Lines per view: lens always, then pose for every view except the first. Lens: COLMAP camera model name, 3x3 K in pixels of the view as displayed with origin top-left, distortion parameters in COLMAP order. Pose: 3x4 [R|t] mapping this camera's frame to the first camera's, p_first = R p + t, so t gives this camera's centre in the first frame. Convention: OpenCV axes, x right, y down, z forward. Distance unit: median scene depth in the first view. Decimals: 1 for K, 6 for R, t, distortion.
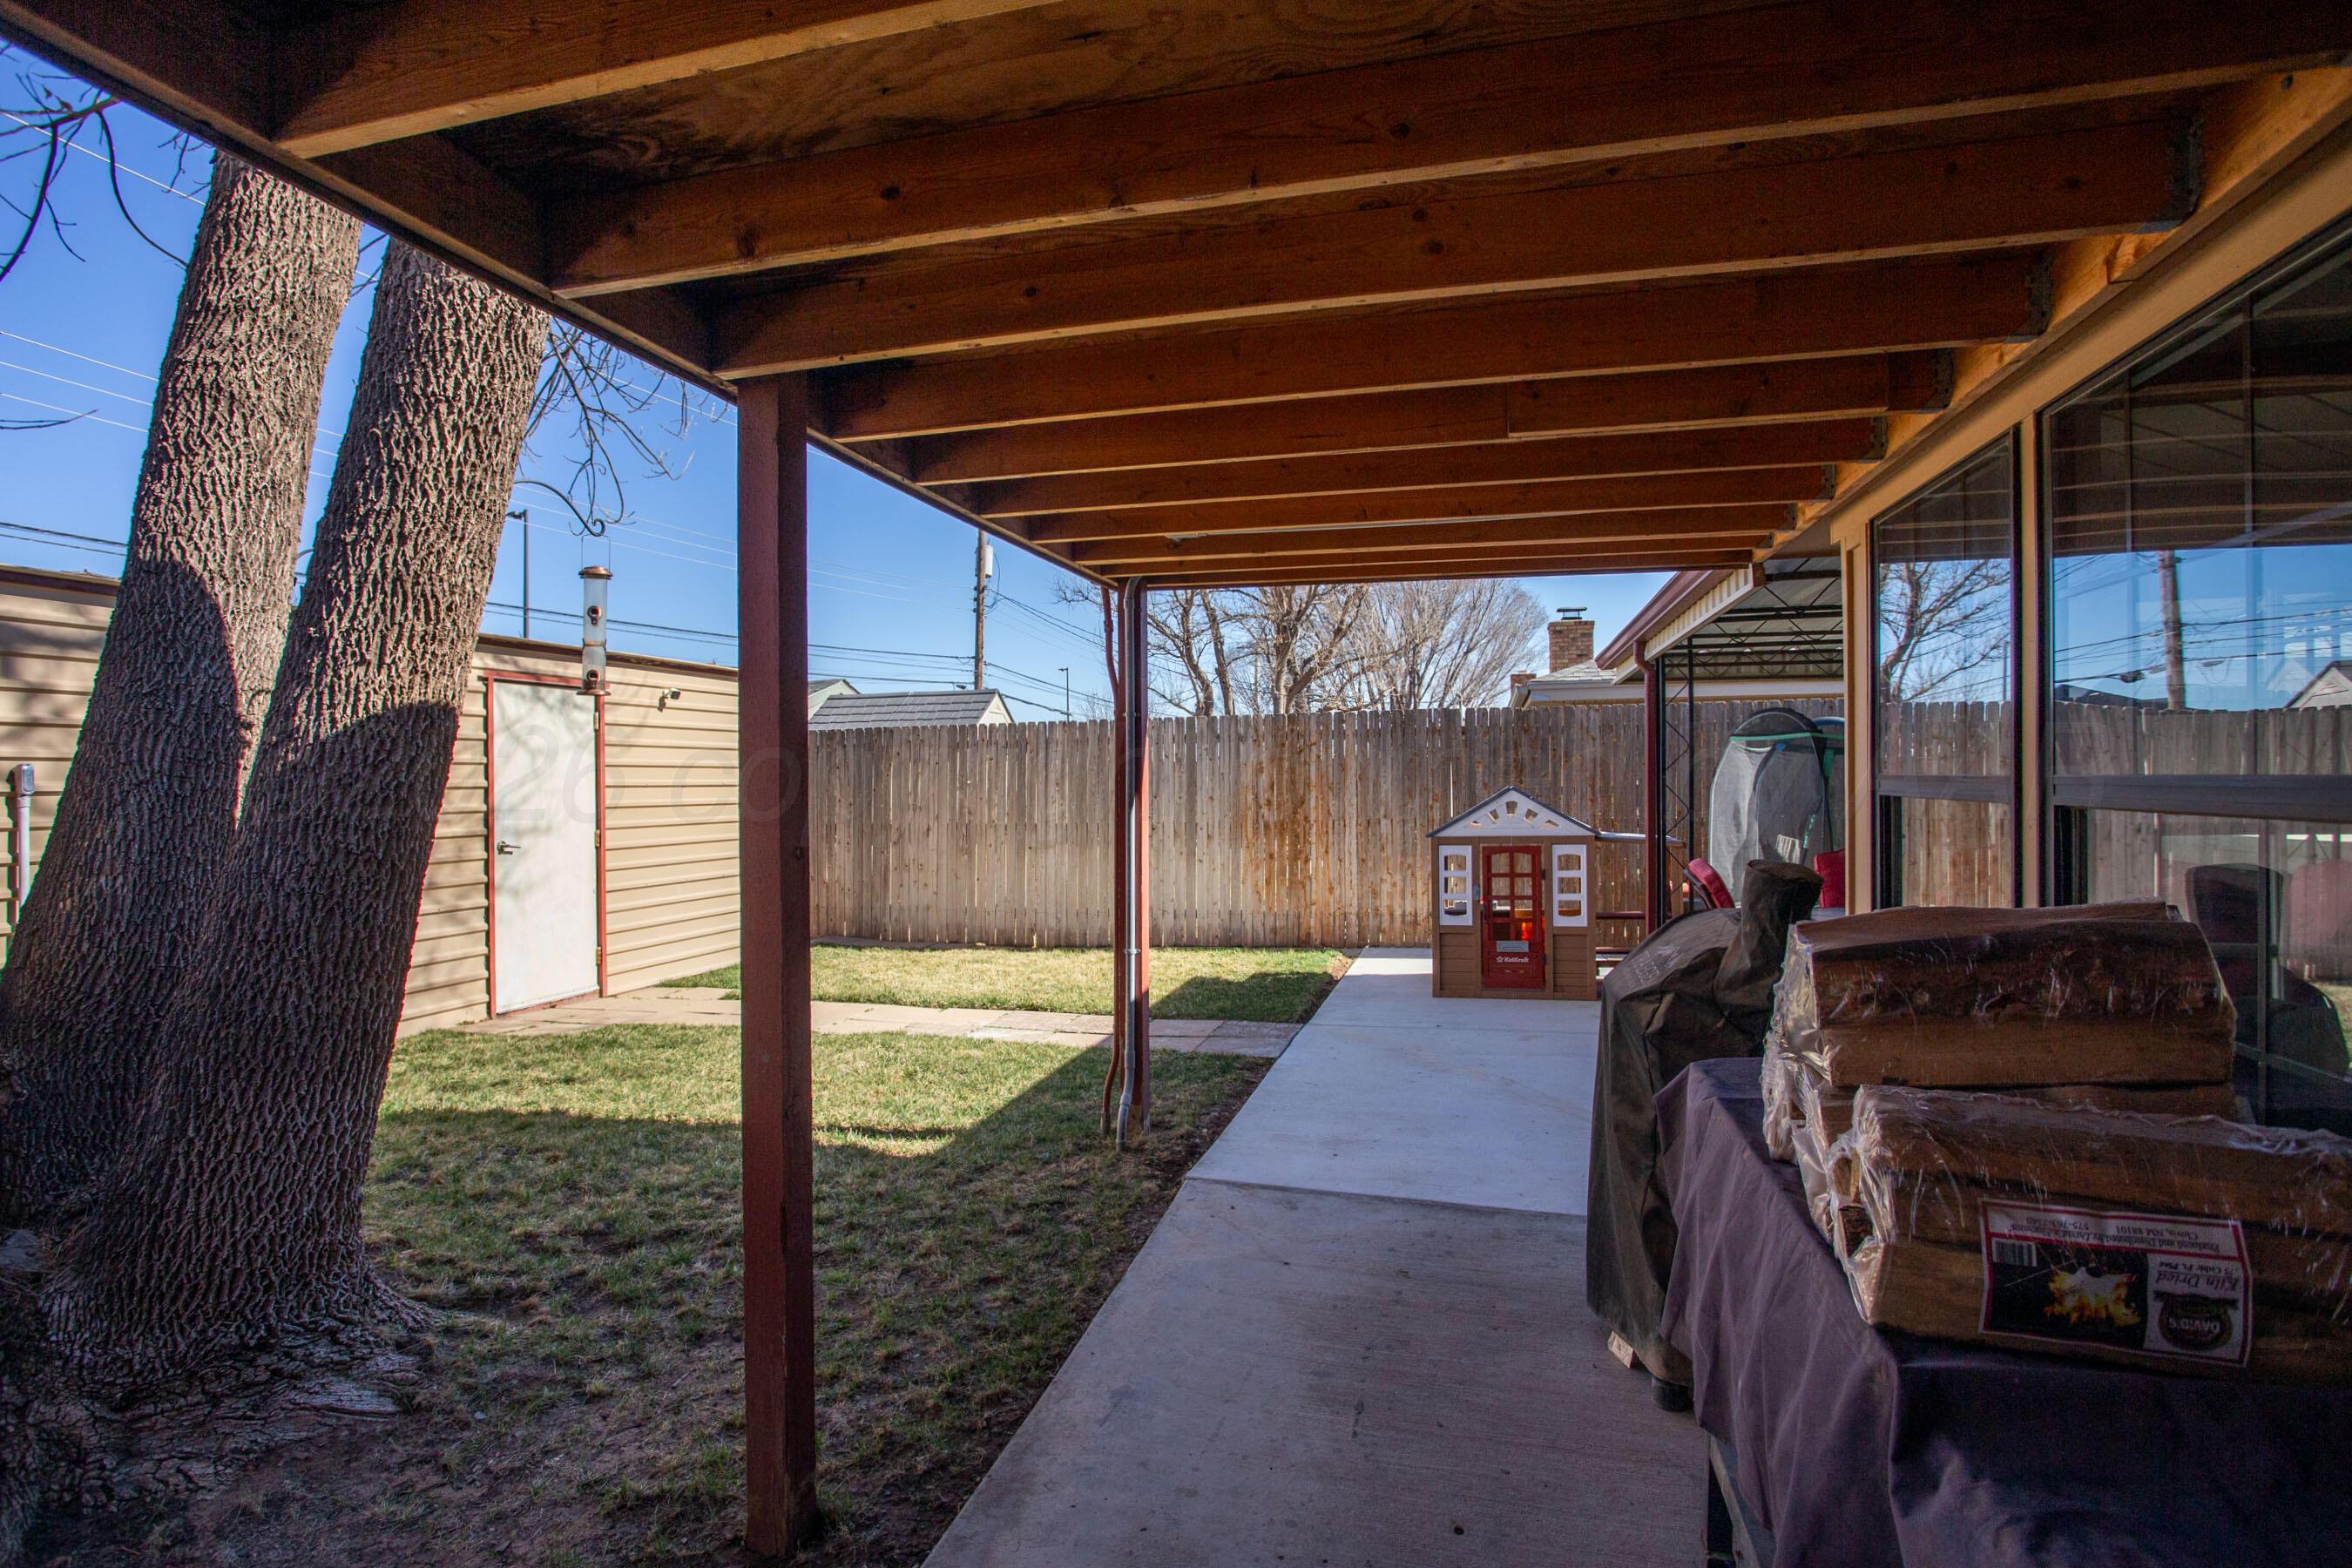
lens RADIAL K [[1108.9, 0, 1255.1], [0, 1108.9, 786.5], [0, 0, 1]] dist [-0.001583, 0.000009]
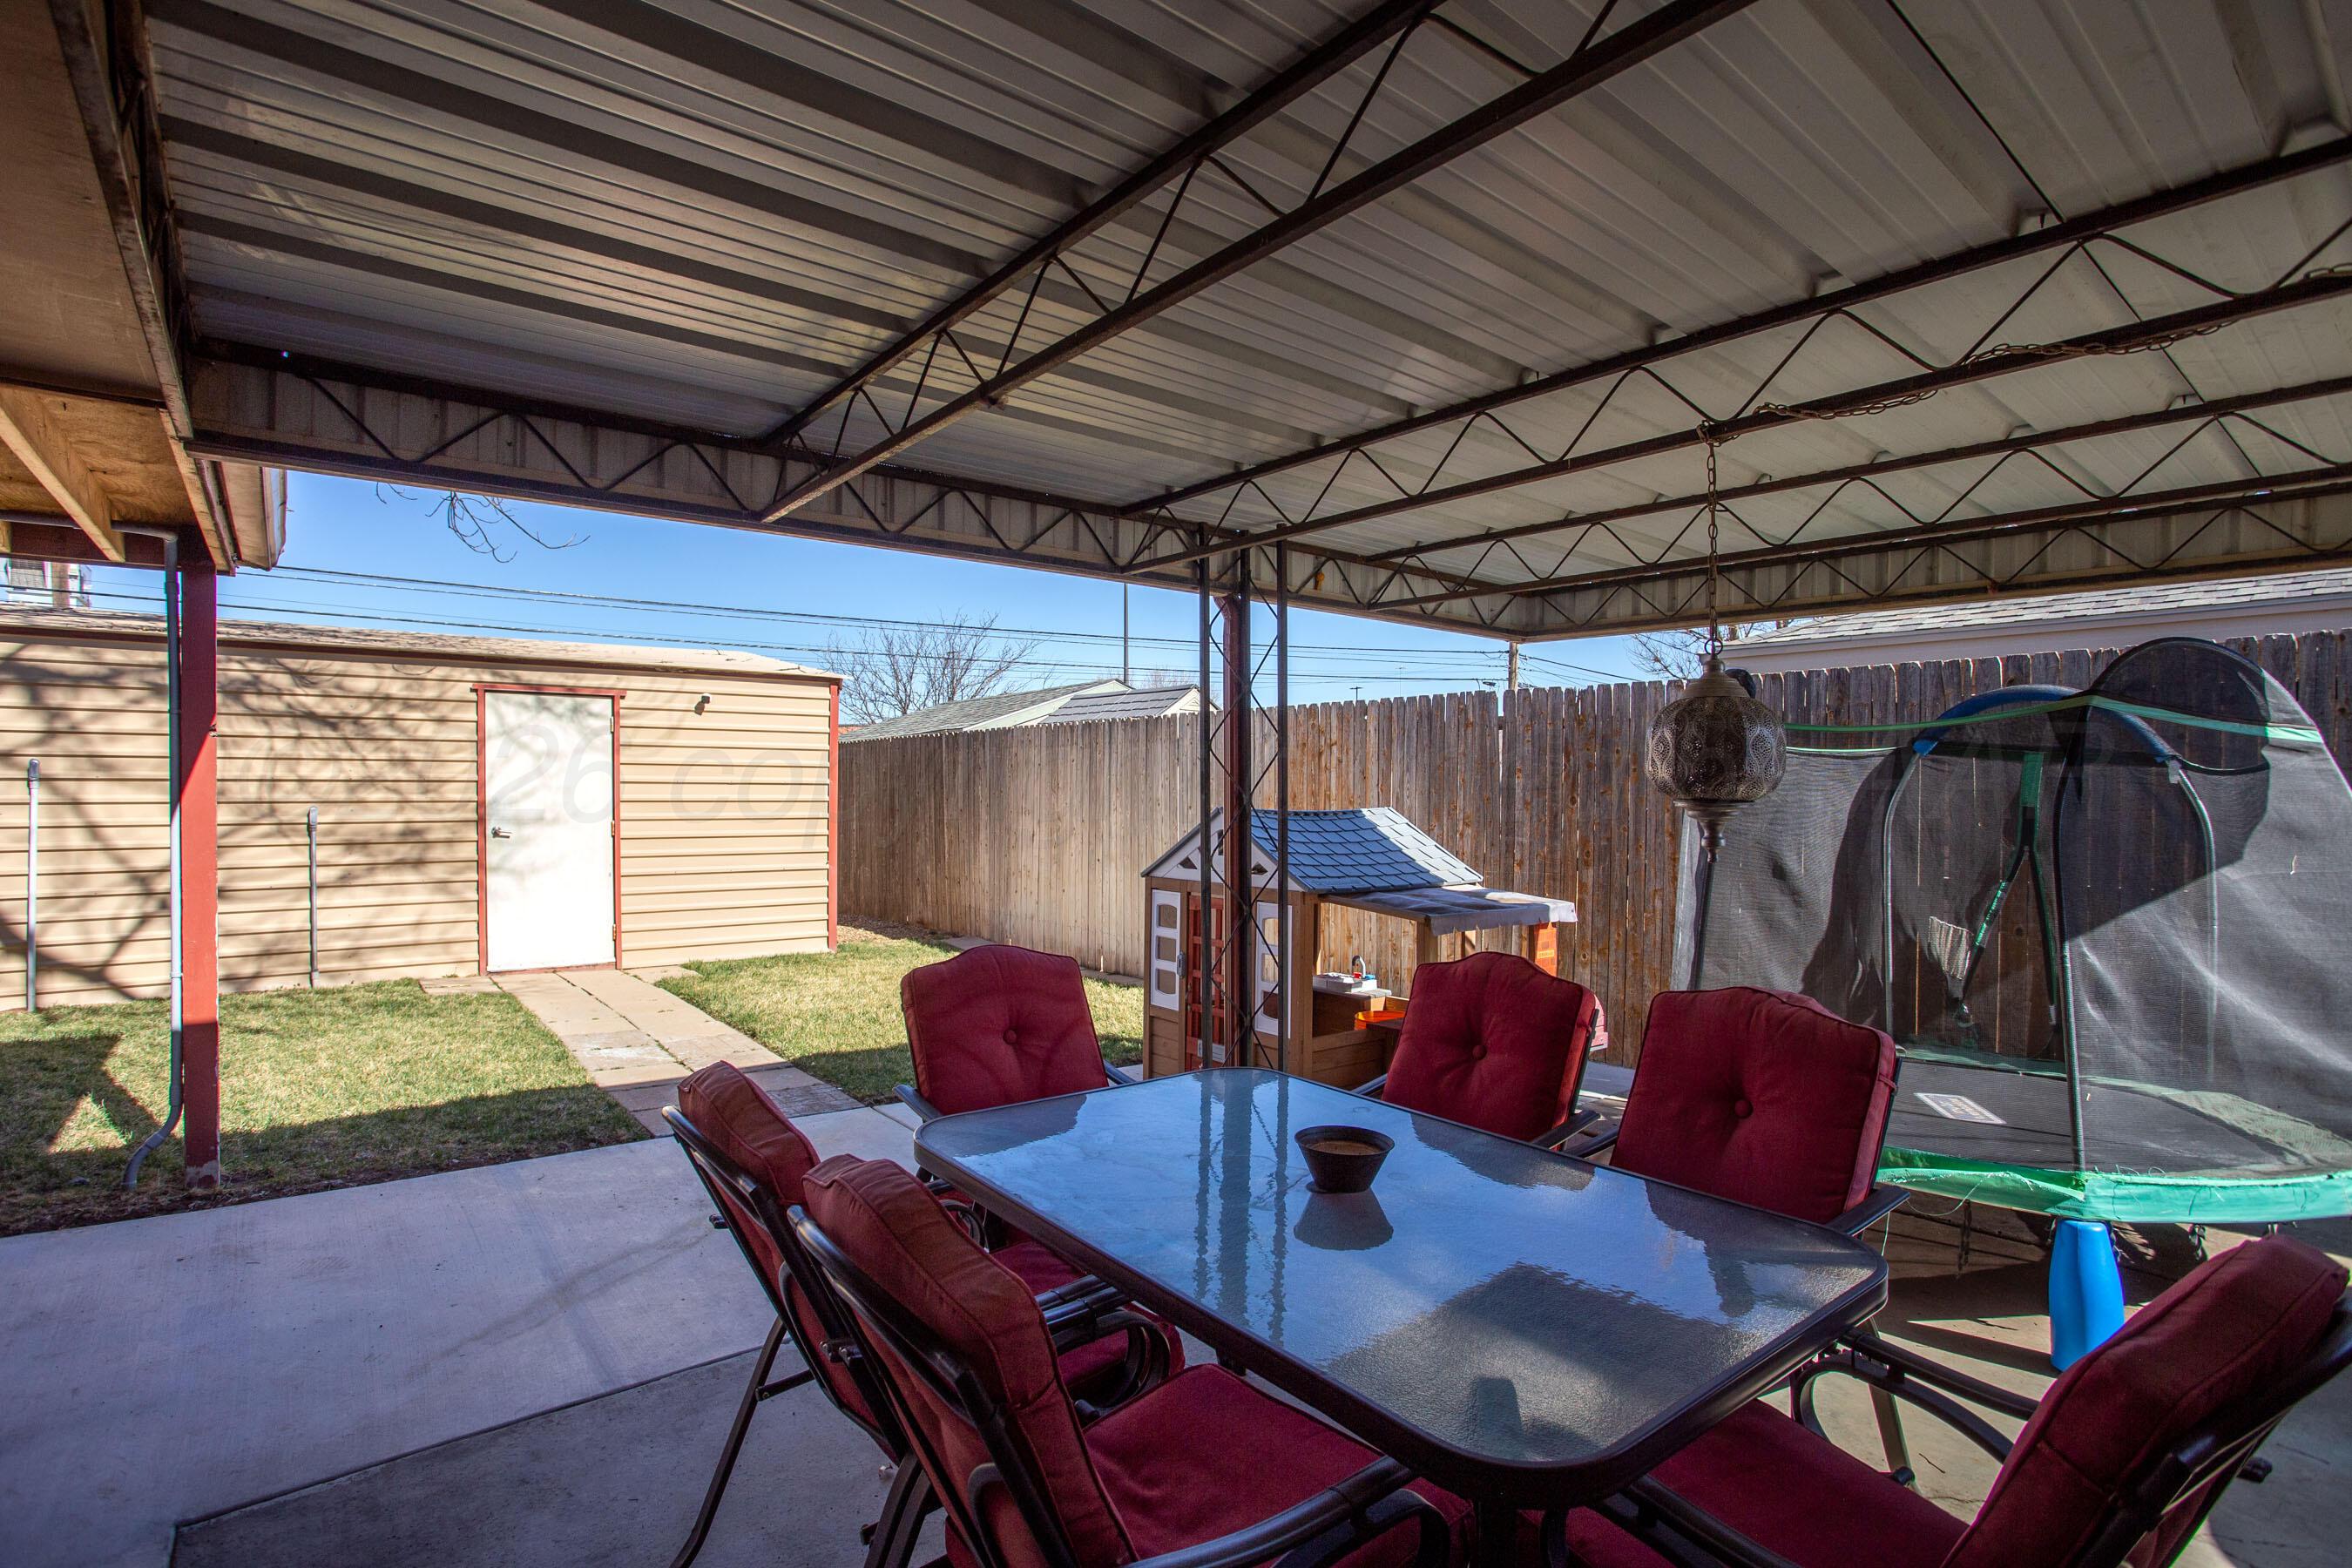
lens RADIAL K [[1172.8, 0, 1181.8], [0, 1172.8, 793.8], [0, 0, 1]] dist [-0.040329, 0.000421]
pose [[0.806966, 0.024743, -0.590080, 0.625200], [-0.022154, 0.999687, 0.011622, -0.016164], [0.590183, 0.003694, 0.807261, 0.422027]]
